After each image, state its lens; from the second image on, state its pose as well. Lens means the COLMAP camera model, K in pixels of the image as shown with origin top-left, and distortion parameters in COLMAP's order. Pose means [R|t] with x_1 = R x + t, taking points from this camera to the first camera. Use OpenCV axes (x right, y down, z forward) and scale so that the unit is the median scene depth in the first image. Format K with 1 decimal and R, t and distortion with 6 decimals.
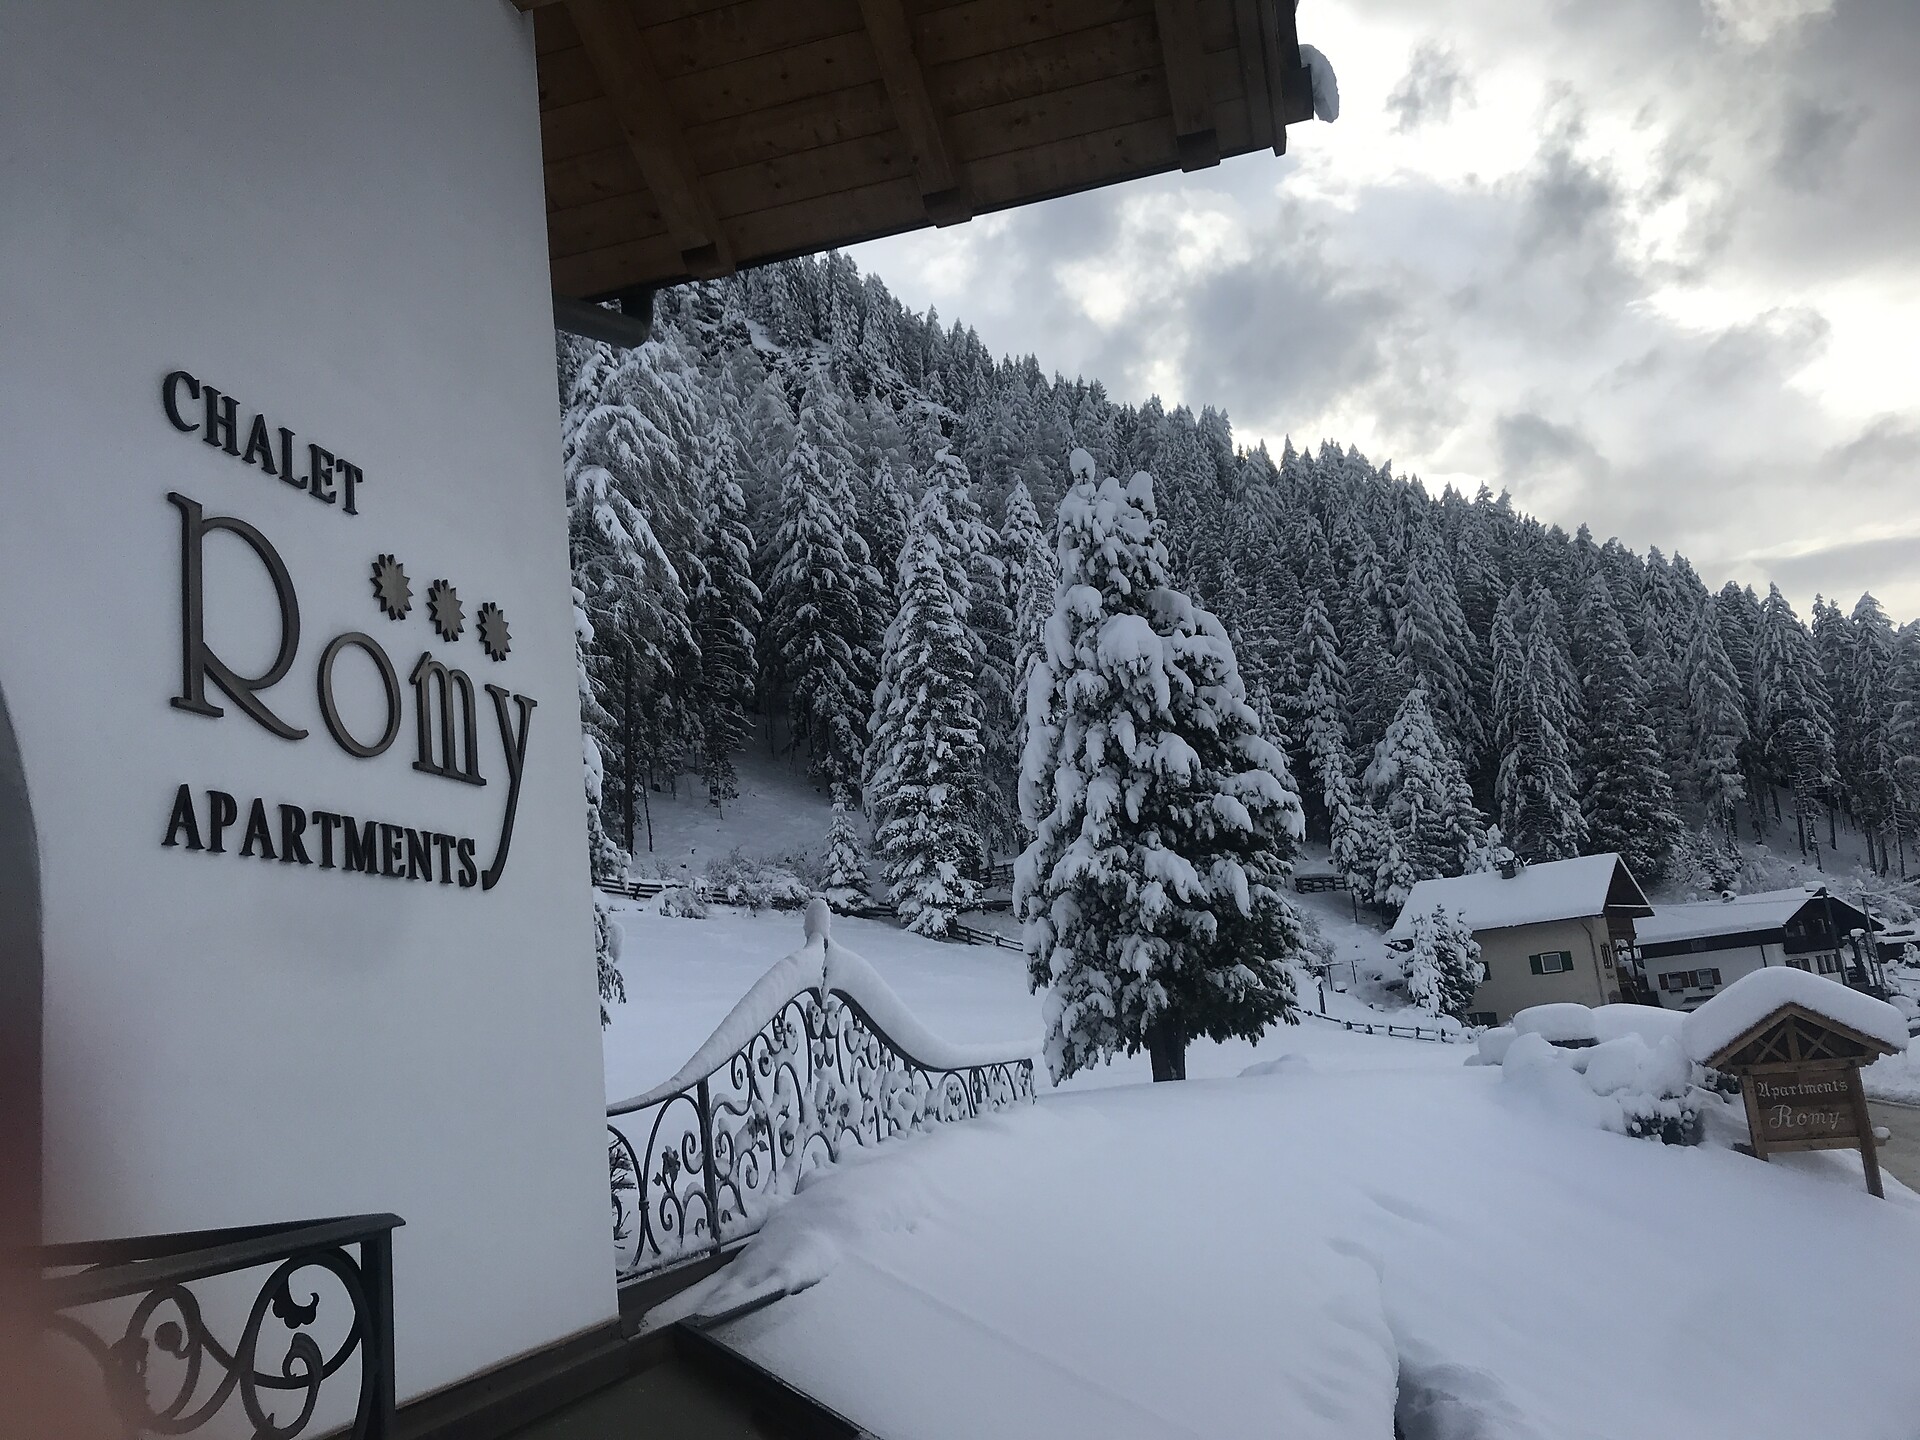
lens RADIAL K [[1572.5, 0, 960.0], [0, 1572.5, 720.0], [0, 0, 1]] dist [0.014035, 0.011124]
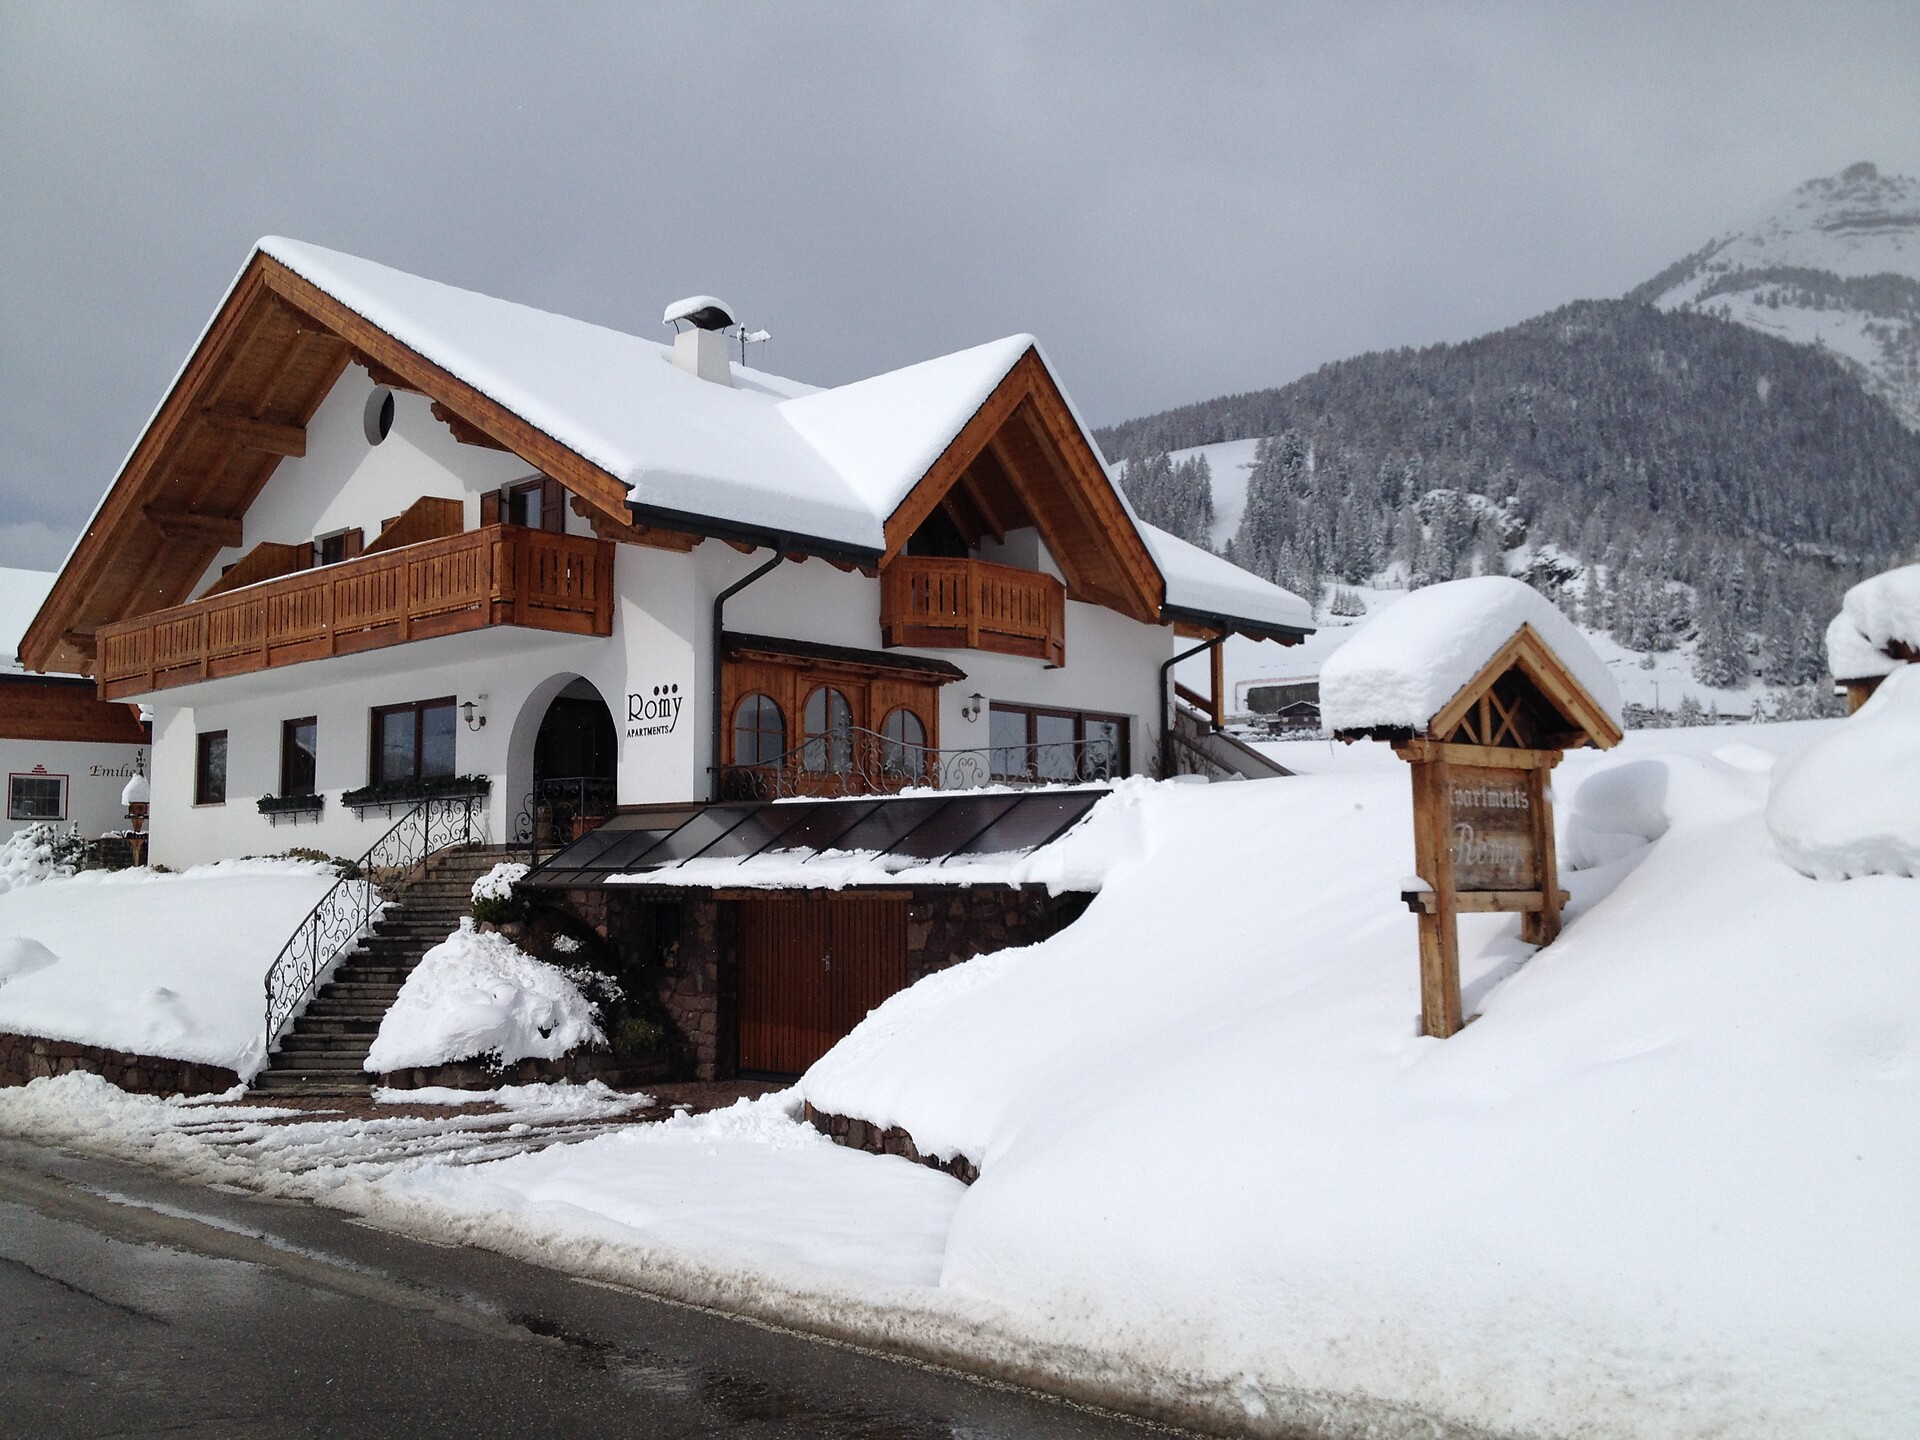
lens RADIAL K [[1920.1, 0, 960.0], [0, 1920.1, 720.0], [0, 0, 1]] dist [-0.000054, -0.000082]
pose [[-0.490147, 0.027555, -0.871204, 6.320468], [0.237656, 0.965856, -0.103158, 1.222567], [0.838615, -0.257609, -0.479960, 6.167685]]
